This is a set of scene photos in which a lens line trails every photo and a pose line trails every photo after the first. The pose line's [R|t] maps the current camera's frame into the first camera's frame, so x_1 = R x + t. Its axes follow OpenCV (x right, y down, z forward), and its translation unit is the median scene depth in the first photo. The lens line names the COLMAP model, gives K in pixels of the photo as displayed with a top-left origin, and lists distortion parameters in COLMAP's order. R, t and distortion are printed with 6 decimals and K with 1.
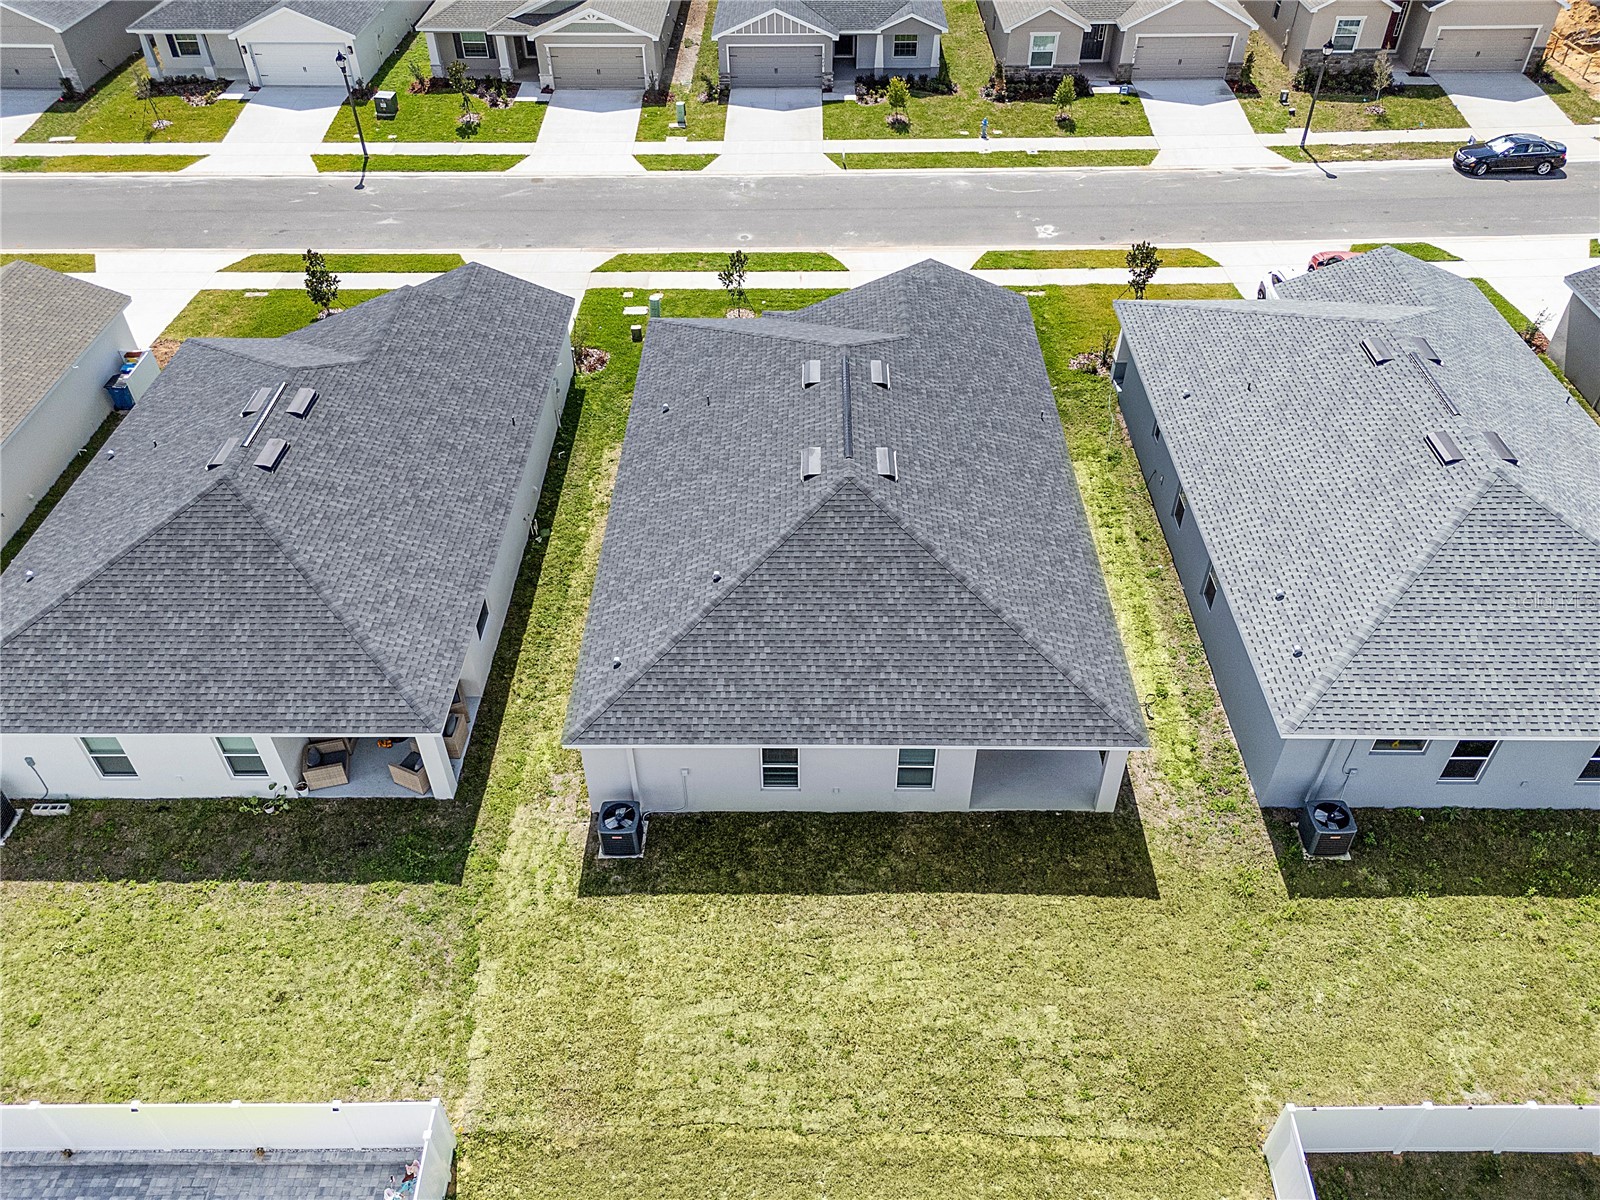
lens RADIAL K [[1190.4, 0, 800.0], [0, 1190.4, 600.0], [0, 0, 1]] dist [0.126511, -0.231016]
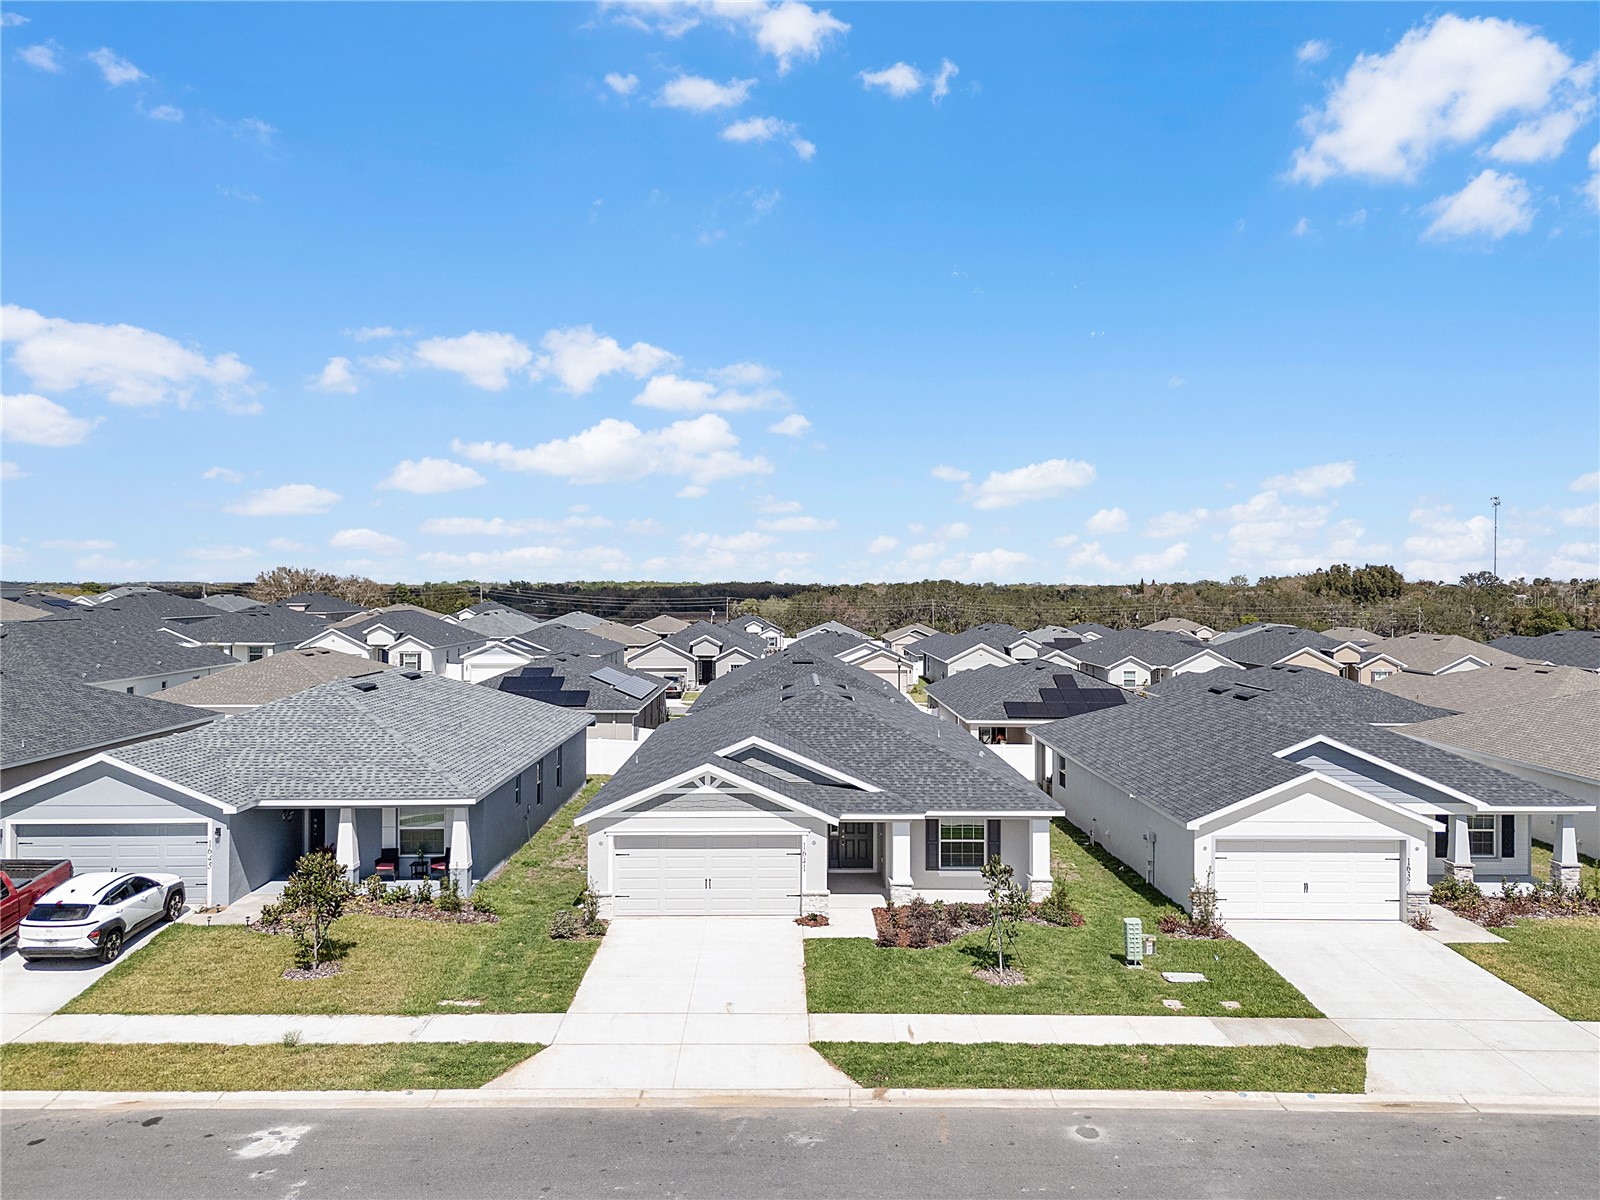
lens RADIAL K [[1182.8, 0, 800.0], [0, 1182.8, 600.0], [0, 0, 1]] dist [0.053609, -0.036649]
pose [[-0.999672, 0.005177, -0.025077, 0.097487], [-0.013097, 0.738165, 0.674493, -1.250505], [0.022002, 0.674600, -0.737856, 2.147800]]
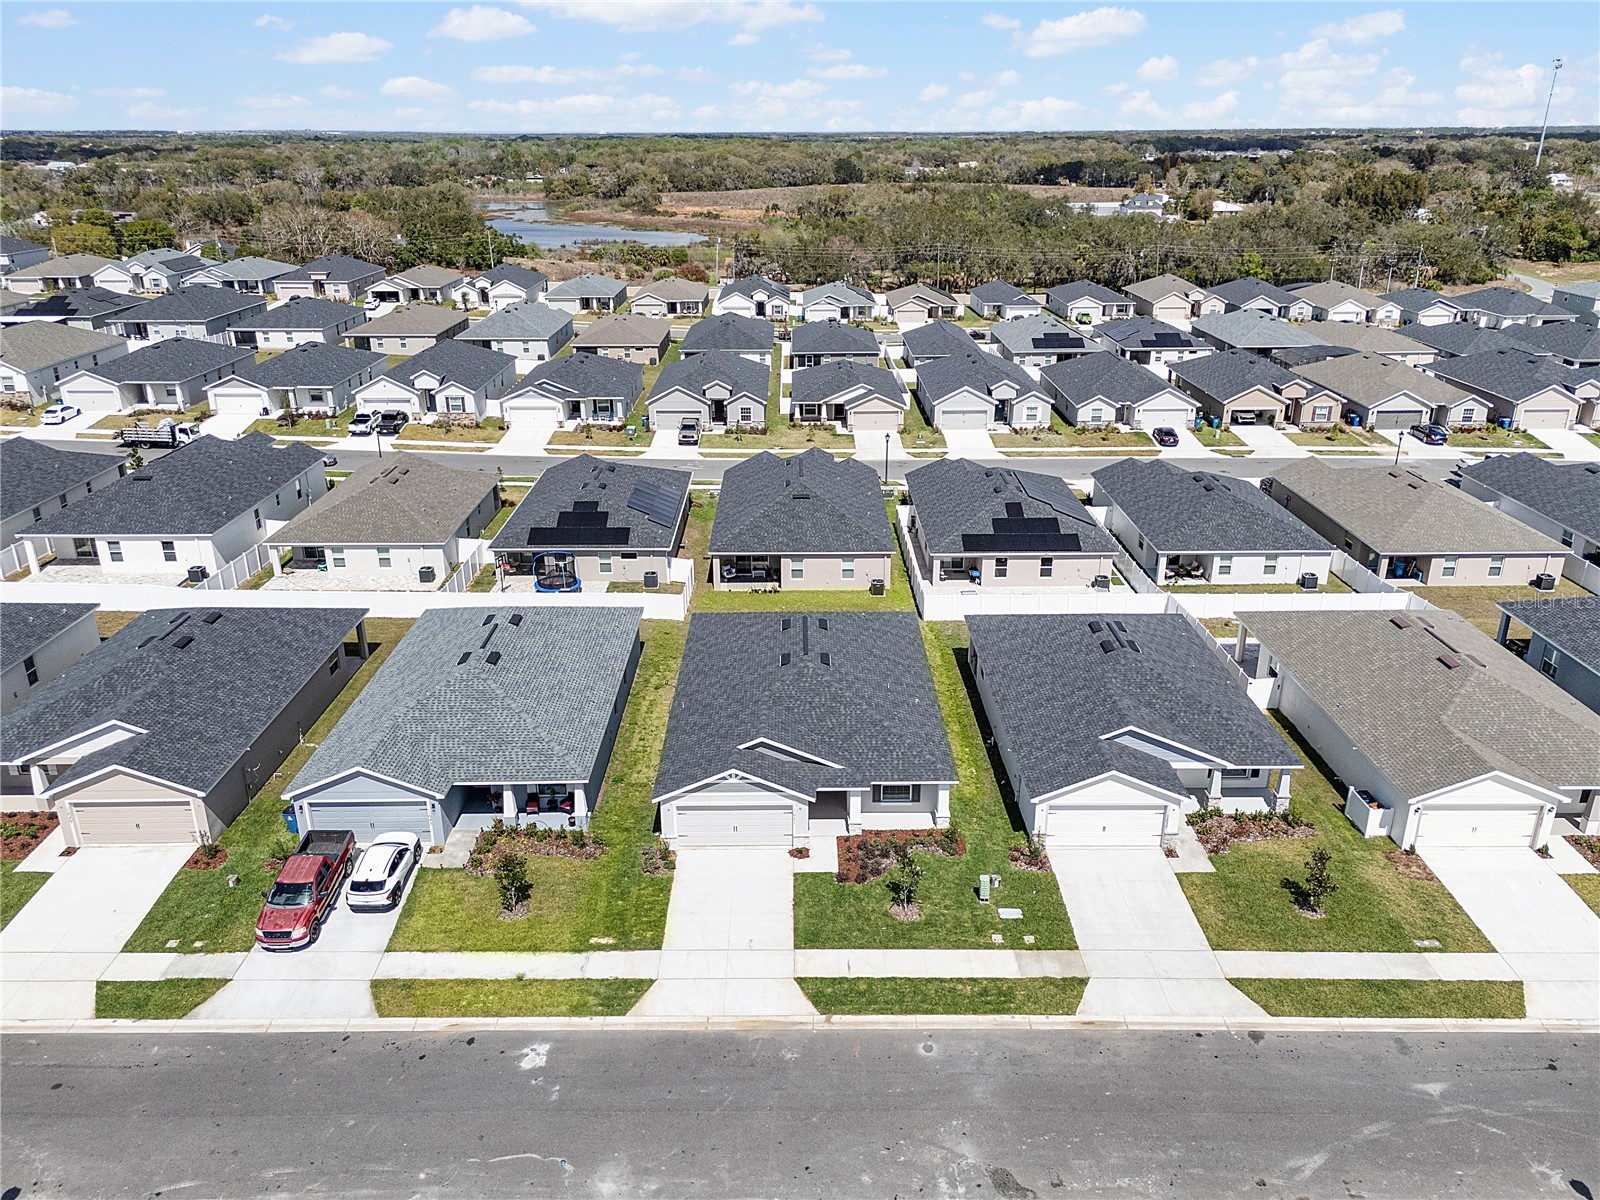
lens RADIAL K [[1182.8, 0, 800.0], [0, 1182.8, 600.0], [0, 0, 1]] dist [0.053609, -0.036649]
pose [[-0.999787, 0.016505, -0.012421, 0.075482], [-0.003766, 0.445554, 0.895247, -2.060764], [0.020311, 0.895103, -0.445397, 1.998752]]
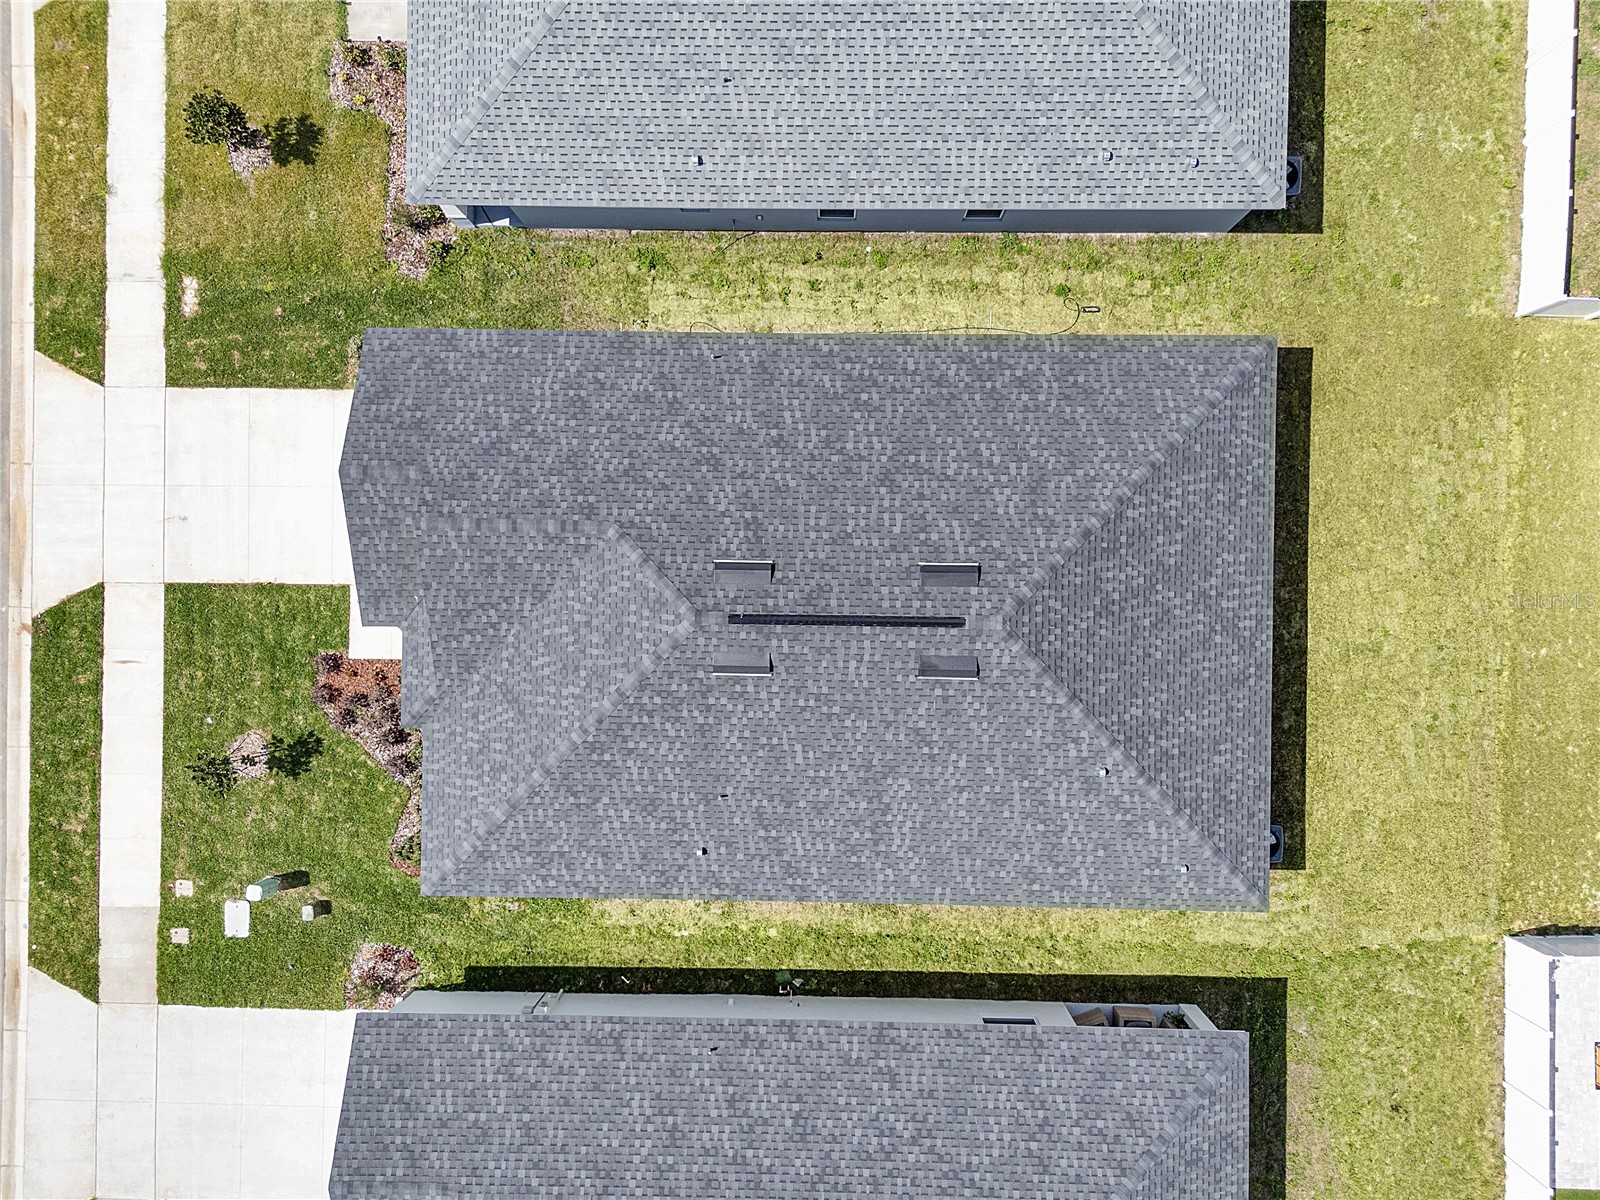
lens RADIAL K [[1182.8, 0, 800.0], [0, 1182.8, 600.0], [0, 0, 1]] dist [0.053609, -0.036649]
pose [[0.005136, -0.999984, 0.002367, 0.057220], [0.682685, 0.005236, 0.730694, -0.840476], [-0.730695, -0.002137, 0.682701, 0.562254]]
